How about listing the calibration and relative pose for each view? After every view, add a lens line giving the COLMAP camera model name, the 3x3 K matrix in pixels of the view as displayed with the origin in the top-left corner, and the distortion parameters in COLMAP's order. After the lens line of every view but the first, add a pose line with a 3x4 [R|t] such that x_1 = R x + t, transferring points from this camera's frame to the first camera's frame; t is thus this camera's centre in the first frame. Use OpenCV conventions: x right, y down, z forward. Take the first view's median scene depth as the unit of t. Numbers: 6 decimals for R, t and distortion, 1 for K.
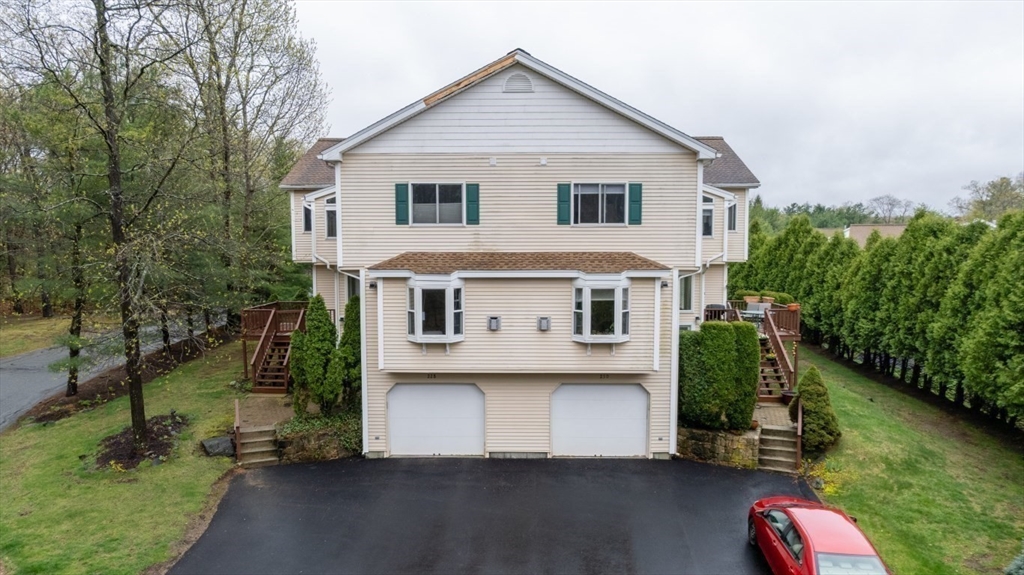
lens RADIAL K [[664.7, 0, 511.6], [0, 664.7, 296.2], [0, 0, 1]] dist [-0.018321, 0.035258]
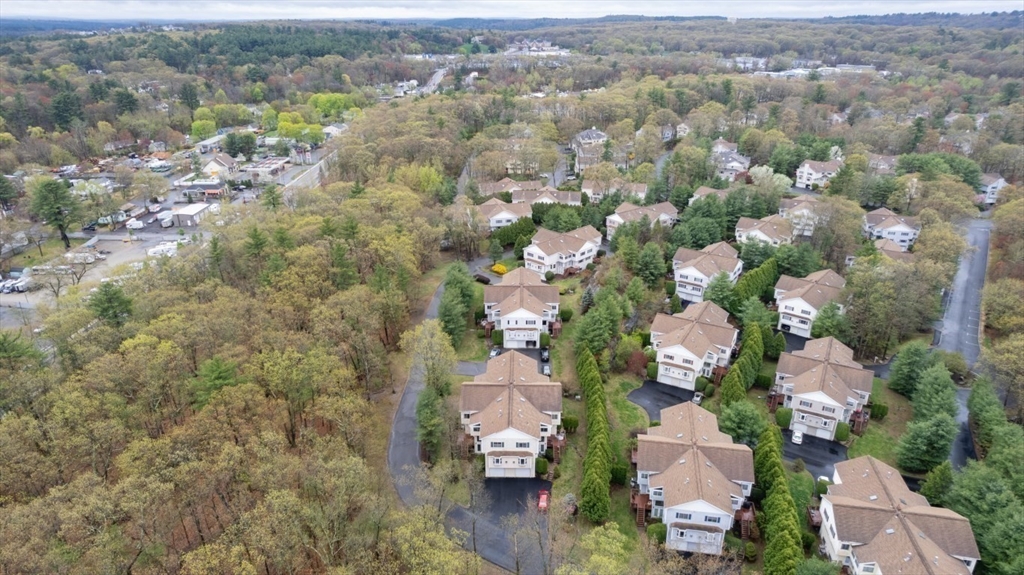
lens RADIAL K [[664.7, 0, 509.2], [0, 664.7, 289.5], [0, 0, 1]] dist [-0.018321, 0.035258]
pose [[0.999977, -0.005392, 0.004229, -0.018424], [0.003778, 0.948707, 0.316133, -3.620665], [-0.005717, -0.316110, 0.948705, -4.659317]]
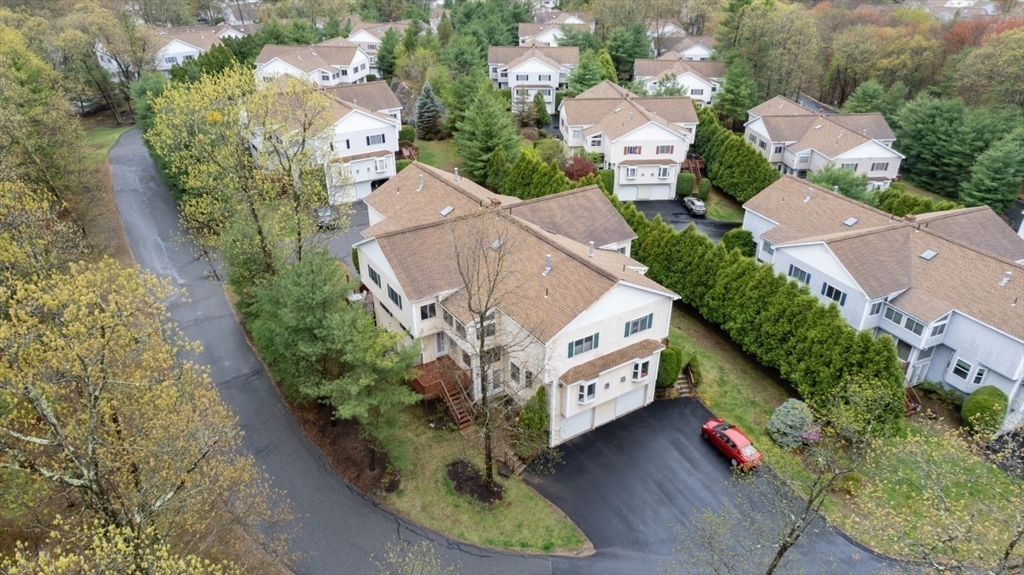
lens RADIAL K [[664.7, 0, 515.5], [0, 664.7, 283.8], [0, 0, 1]] dist [-0.018321, 0.035258]
pose [[0.827321, -0.257923, 0.499015, -1.368459], [0.041645, 0.914072, 0.403407, -1.242315], [-0.560184, -0.312966, 0.766972, -0.520211]]
